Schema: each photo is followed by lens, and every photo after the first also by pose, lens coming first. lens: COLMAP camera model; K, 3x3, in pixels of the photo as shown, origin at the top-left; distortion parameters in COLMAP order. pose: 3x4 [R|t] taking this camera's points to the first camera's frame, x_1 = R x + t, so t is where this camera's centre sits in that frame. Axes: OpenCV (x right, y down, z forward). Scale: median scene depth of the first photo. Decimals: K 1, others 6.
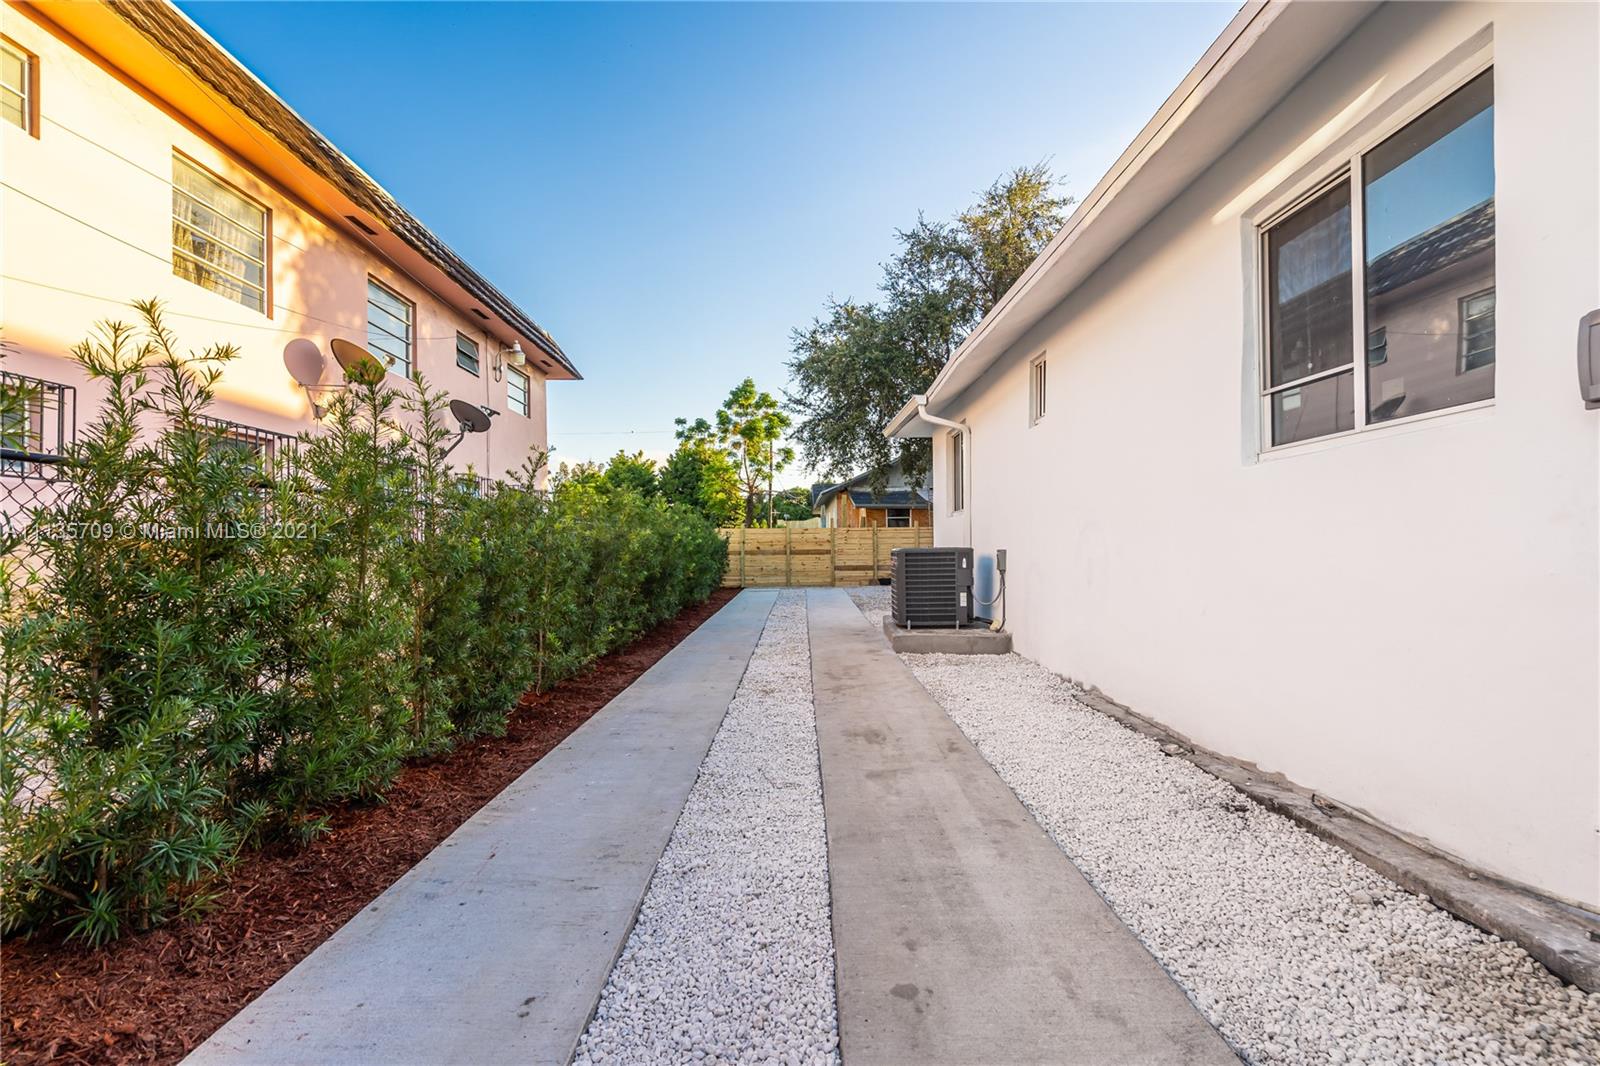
lens RADIAL K [[733.5, 0, 802.0], [0, 733.5, 532.4], [0, 0, 1]] dist [-0.001214, 0.000113]
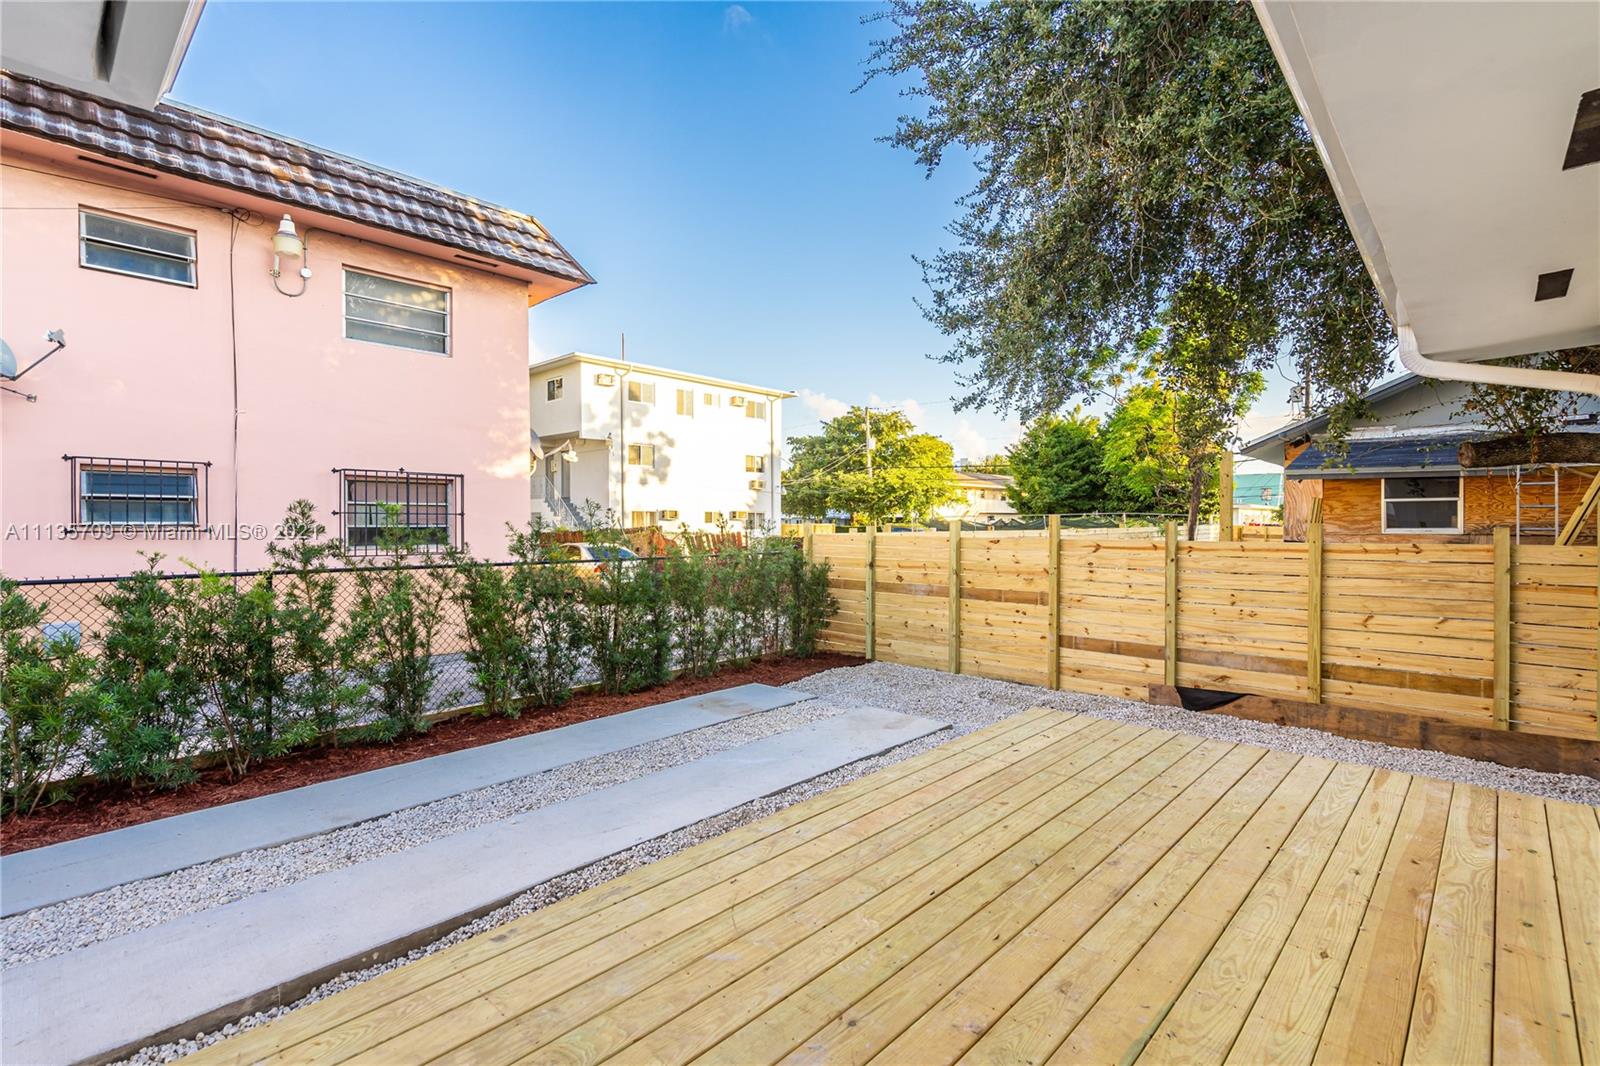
lens RADIAL K [[733.5, 0, 796.3], [0, 733.5, 535.8], [0, 0, 1]] dist [-0.001214, 0.000113]
pose [[0.730459, 0.021154, -0.682629, 0.206849], [0.005240, 0.999317, 0.036574, -0.022220], [0.682937, -0.030293, 0.729849, 0.620697]]
